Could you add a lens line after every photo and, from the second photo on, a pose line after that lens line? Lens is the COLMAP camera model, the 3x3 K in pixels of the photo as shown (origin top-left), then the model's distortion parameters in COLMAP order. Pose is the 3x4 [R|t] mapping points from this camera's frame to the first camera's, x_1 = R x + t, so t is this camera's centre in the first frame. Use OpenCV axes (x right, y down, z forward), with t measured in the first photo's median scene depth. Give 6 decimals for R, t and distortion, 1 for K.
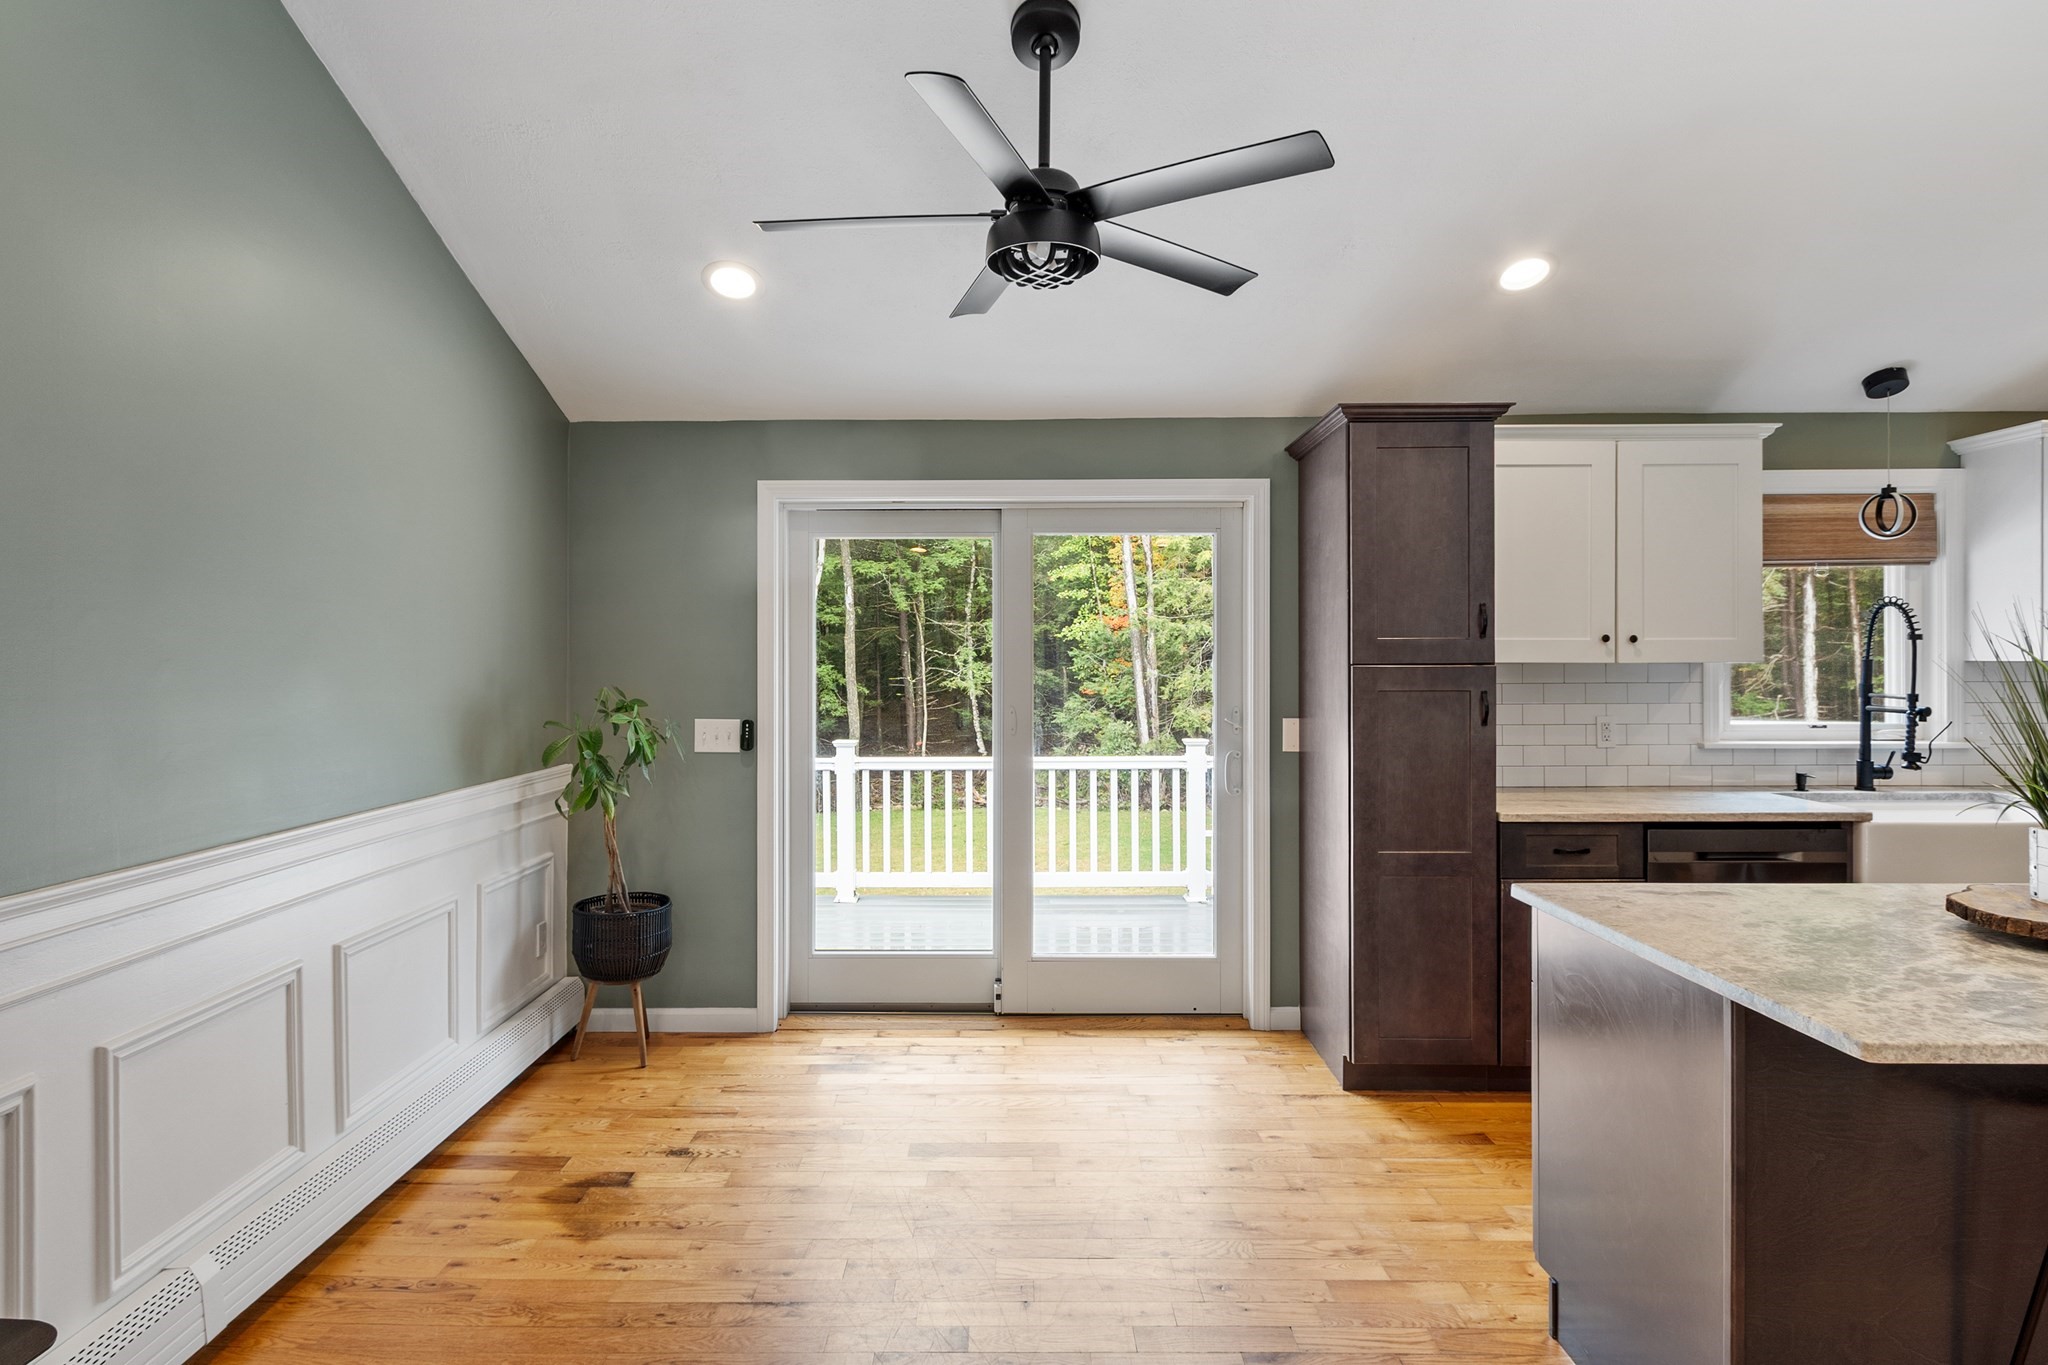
lens RADIAL K [[1052.0, 0, 994.4], [0, 1052.0, 663.7], [0, 0, 1]] dist [0.002210, -0.002003]
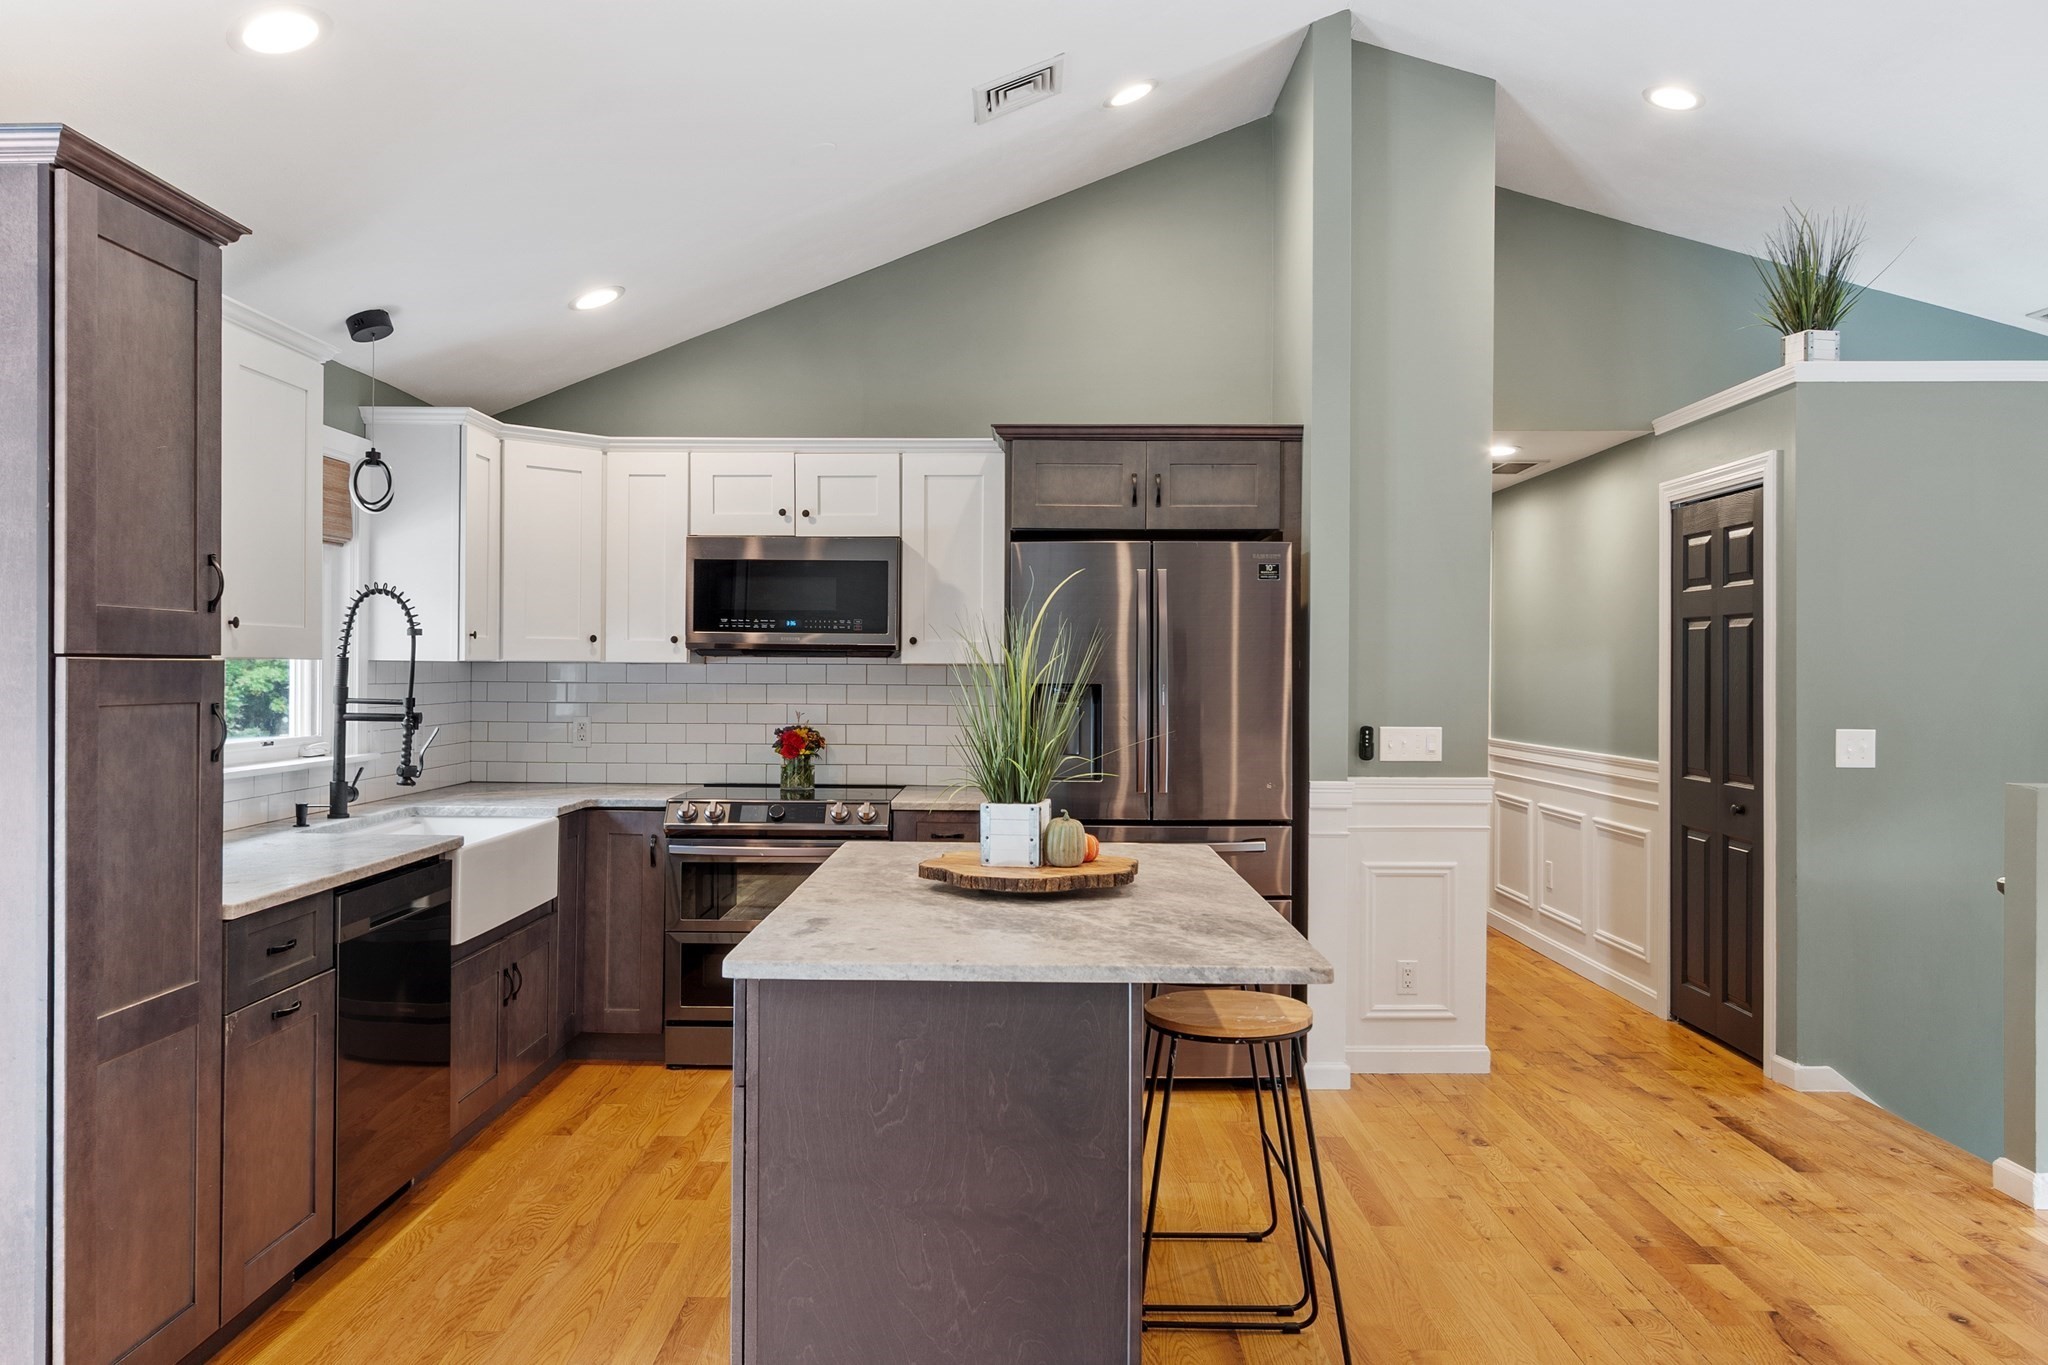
lens RADIAL K [[1478.6, 0, 993.9], [0, 1478.6, 670.6], [0, 0, 1]] dist [0.004899, 0.002395]
pose [[0.005624, 0.002851, 0.999980, -0.328158], [-0.004675, 0.999985, -0.002825, 0.007353], [-0.999973, -0.004659, 0.005637, 0.506013]]
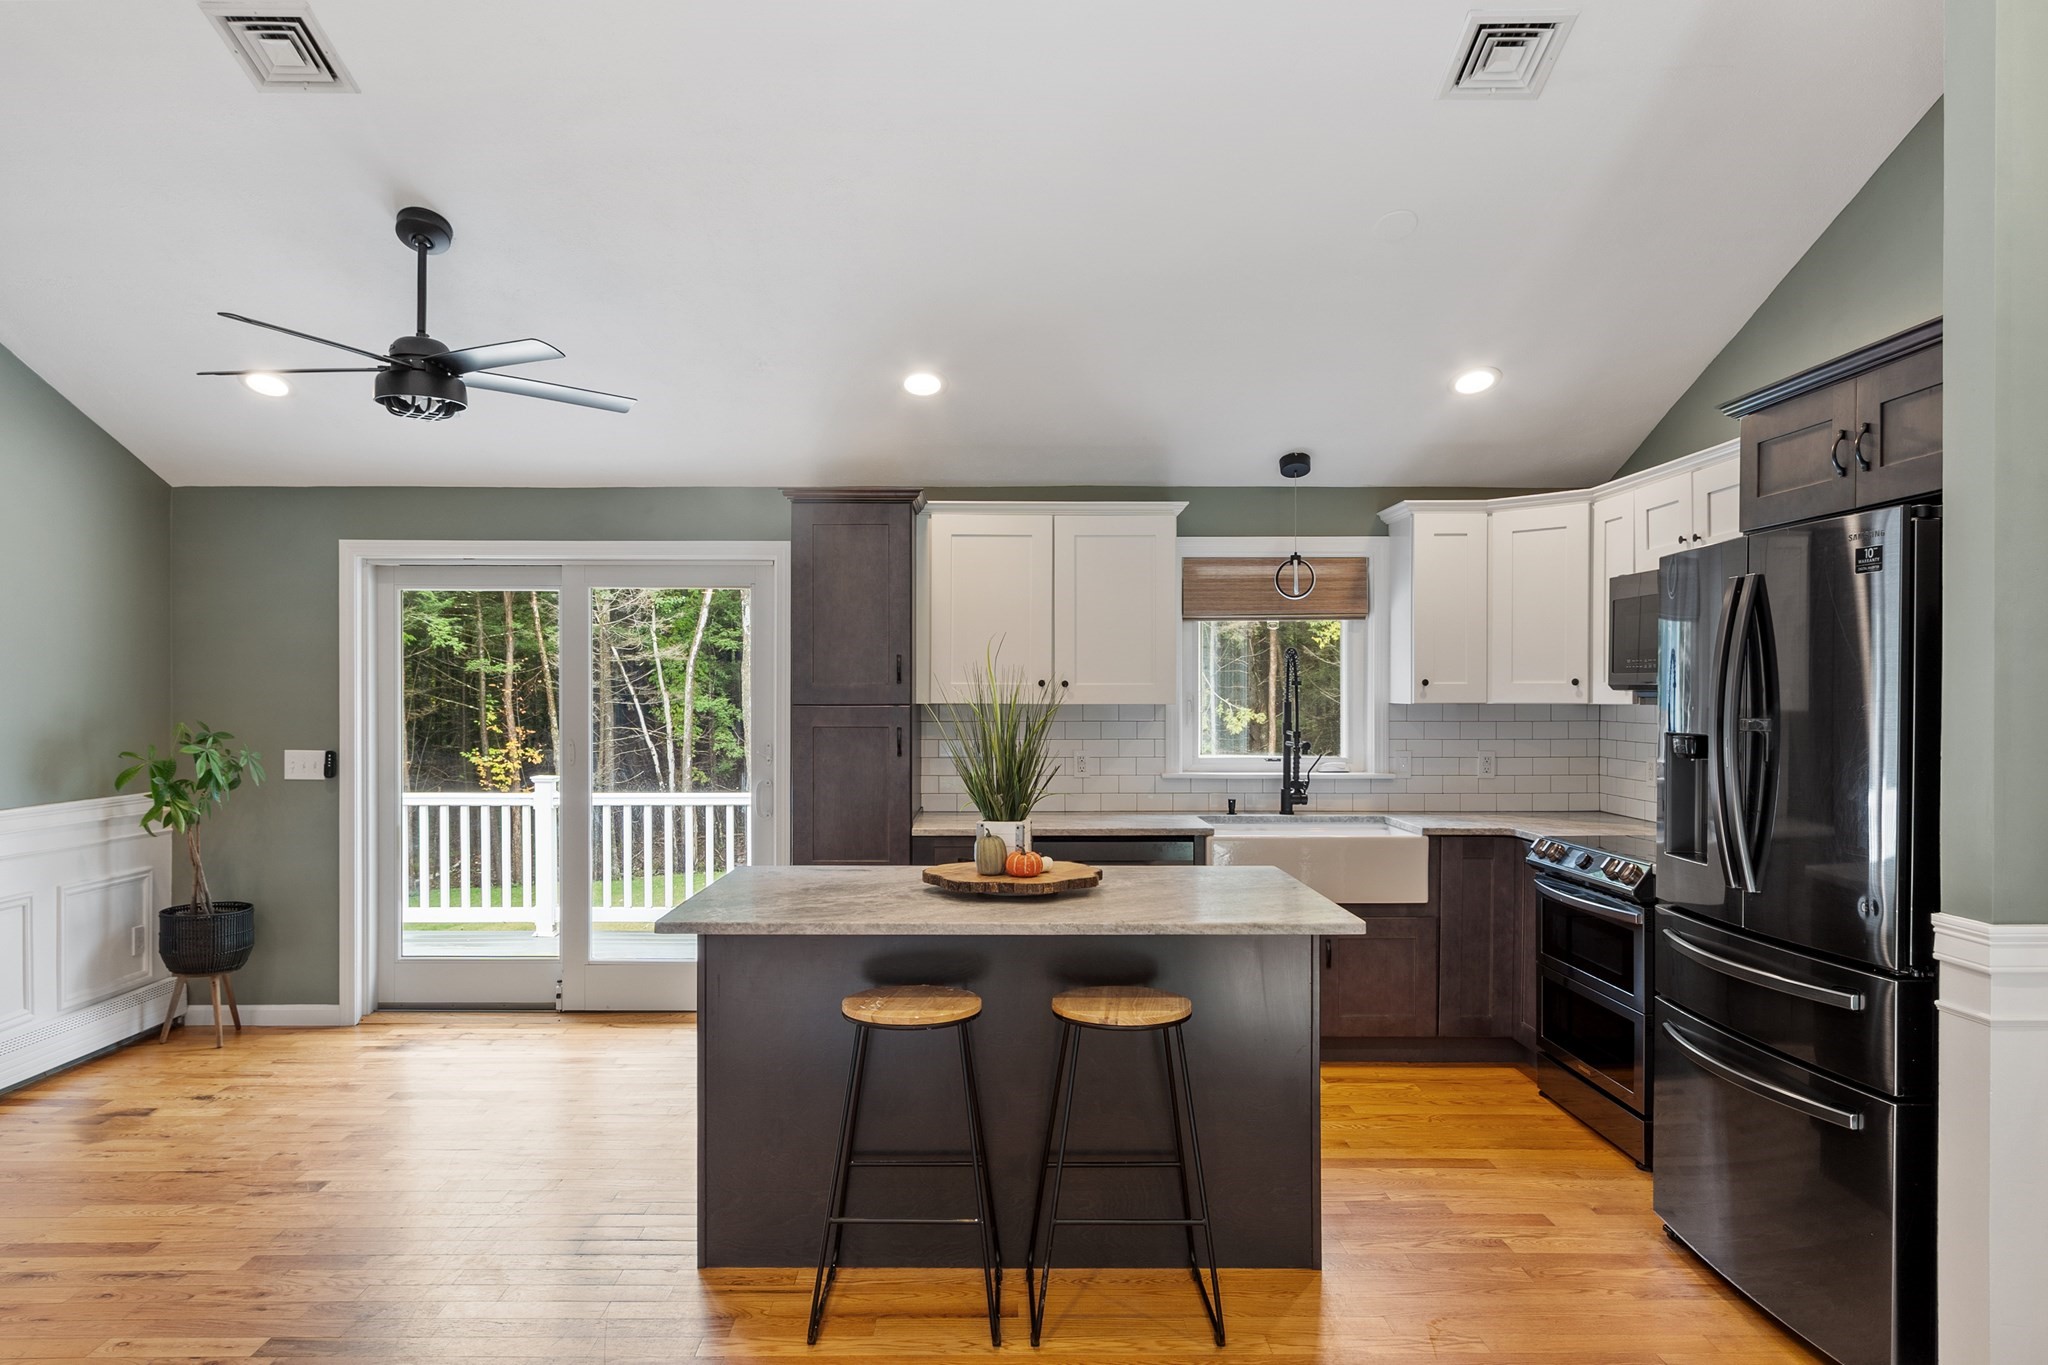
lens RADIAL K [[1279.9, 0, 994.1], [0, 1279.9, 708.2], [0, 0, 1]] dist [0.002261, -0.002003]
pose [[0.999869, 0.003787, 0.015711, 0.499149], [-0.003927, 0.999952, 0.008946, -0.008744], [-0.015676, -0.009006, 0.999837, -0.426263]]
